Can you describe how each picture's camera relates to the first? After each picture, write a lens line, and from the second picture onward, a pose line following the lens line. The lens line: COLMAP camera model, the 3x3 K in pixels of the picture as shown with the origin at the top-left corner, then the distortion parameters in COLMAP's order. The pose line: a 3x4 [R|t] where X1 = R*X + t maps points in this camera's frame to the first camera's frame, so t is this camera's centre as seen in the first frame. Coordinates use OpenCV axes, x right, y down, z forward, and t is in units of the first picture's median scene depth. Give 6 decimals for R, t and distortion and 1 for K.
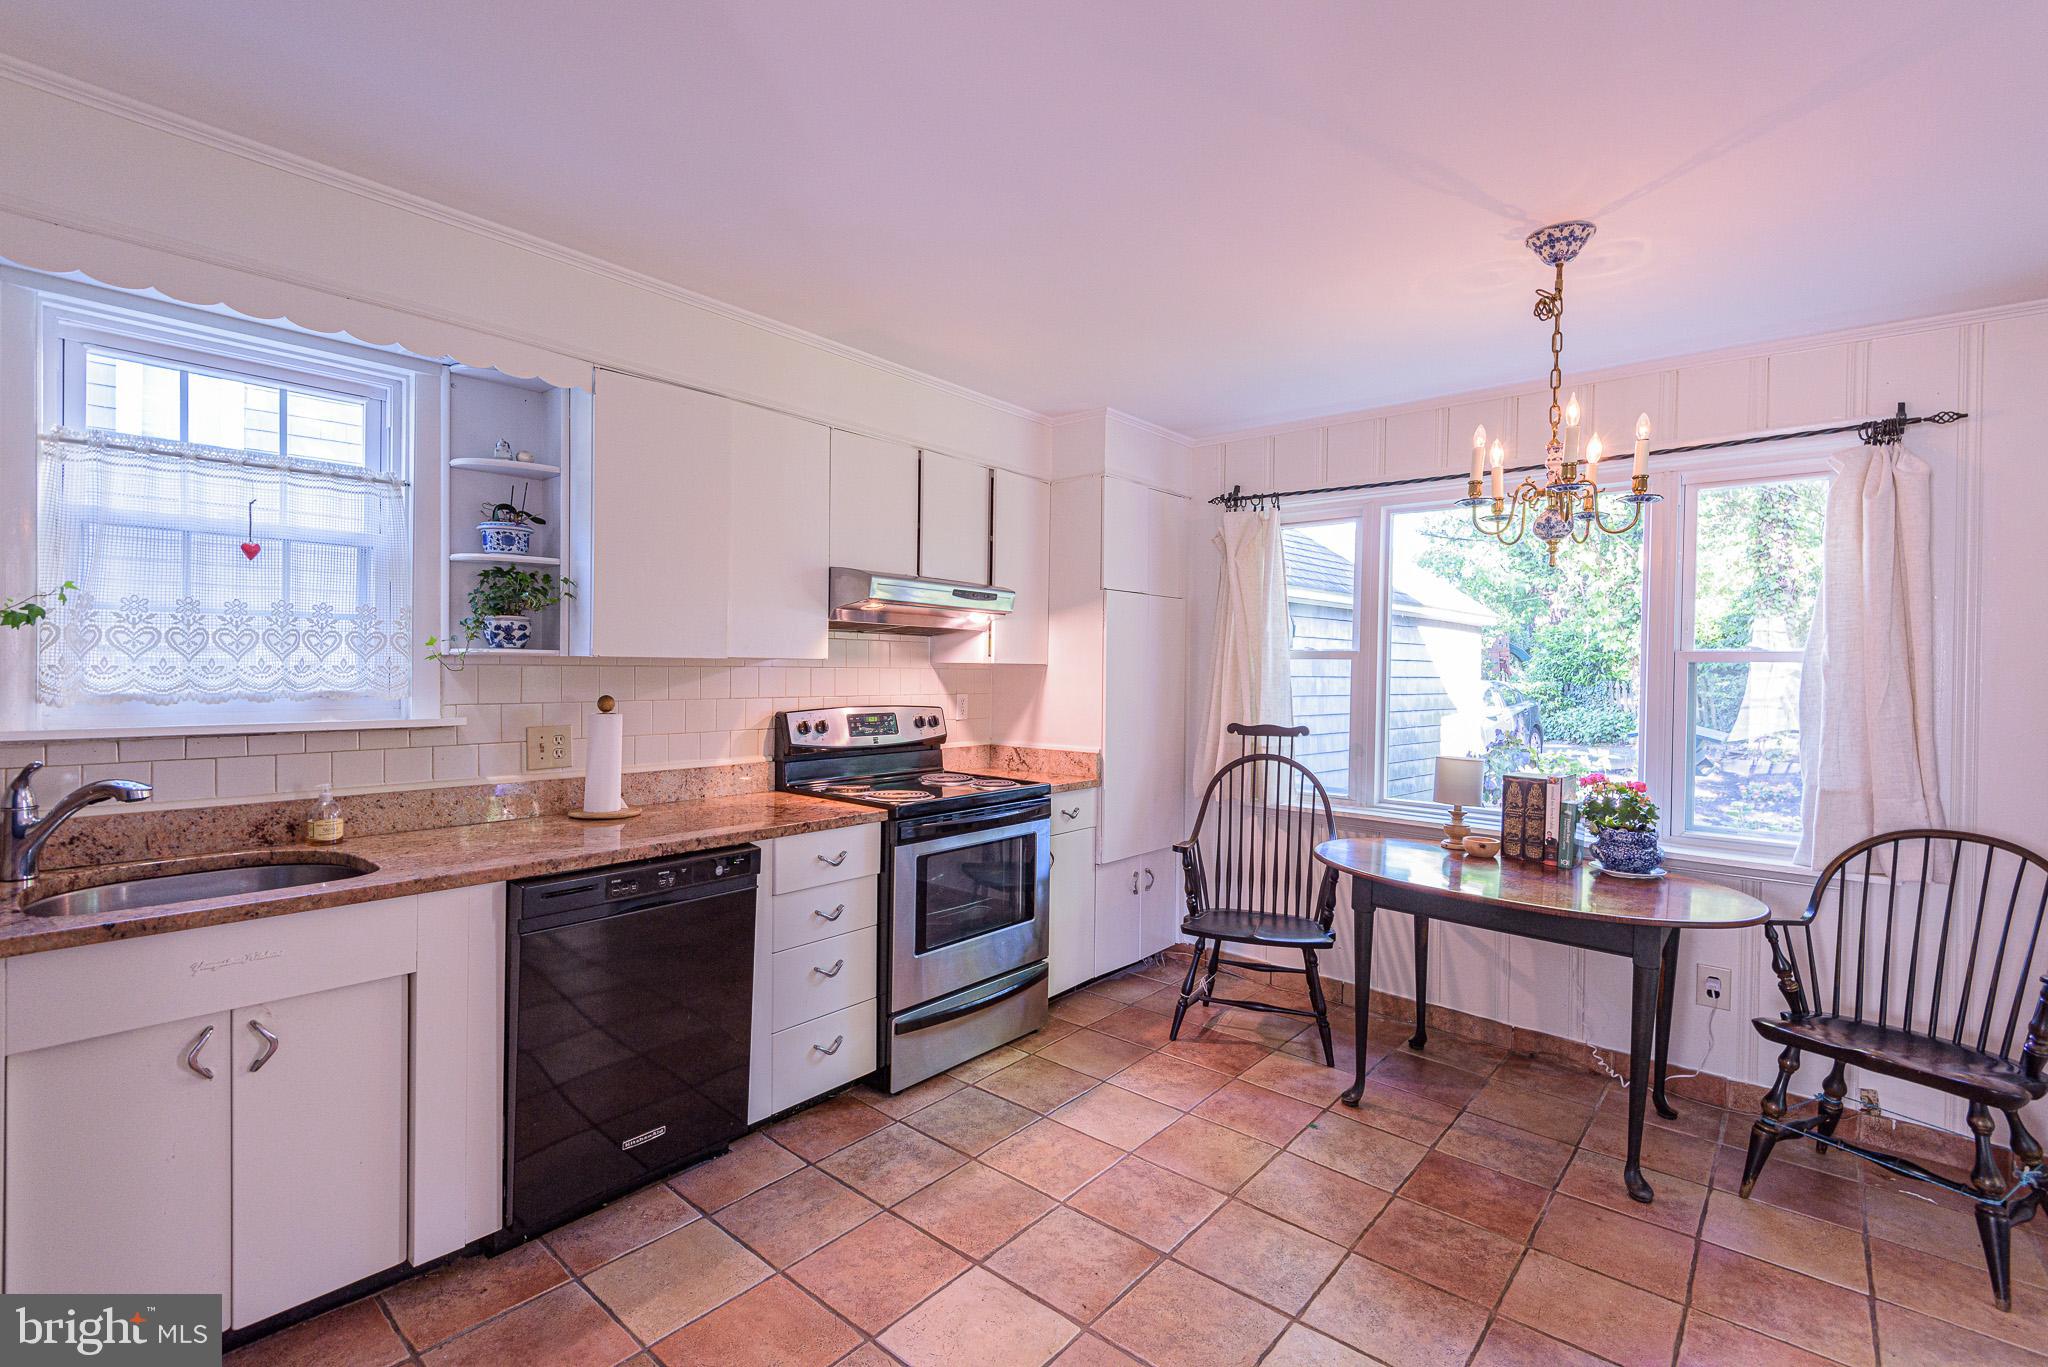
lens RADIAL K [[925.1, 0, 1026.4], [0, 925.1, 671.7], [0, 0, 1]] dist [-0.014472, -0.000011]
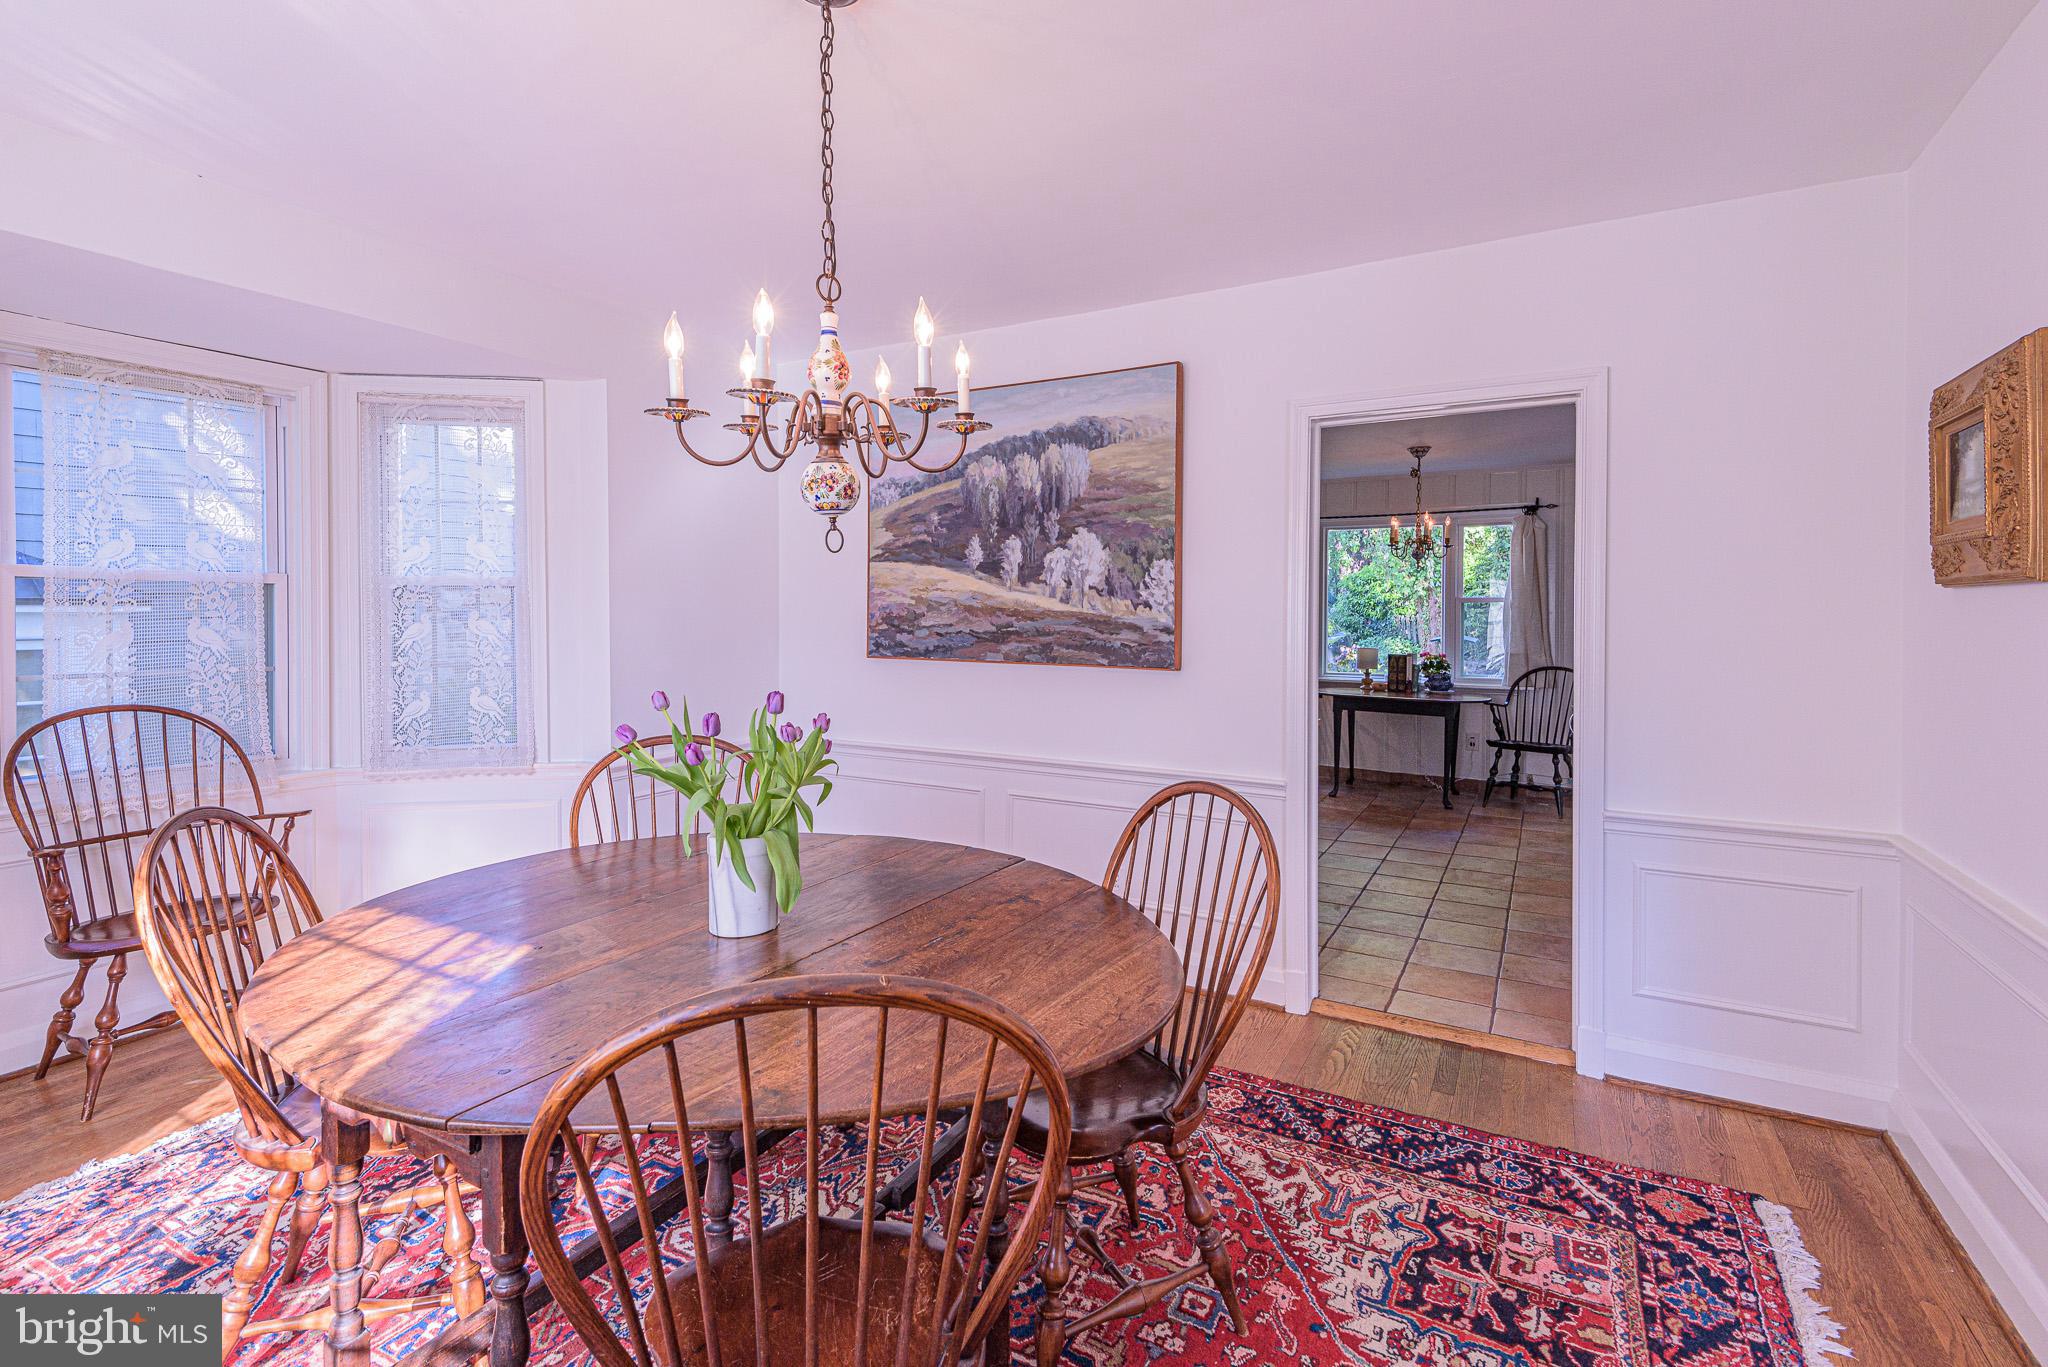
lens RADIAL K [[968.3, 0, 1022.9], [0, 968.3, 623.7], [0, 0, 1]] dist [-0.000118, -0.000021]
pose [[0.978775, -0.013915, 0.204464, -0.965575], [0.013672, 0.999903, 0.002601, 0.022854], [-0.204481, 0.000250, 0.978871, -1.306218]]
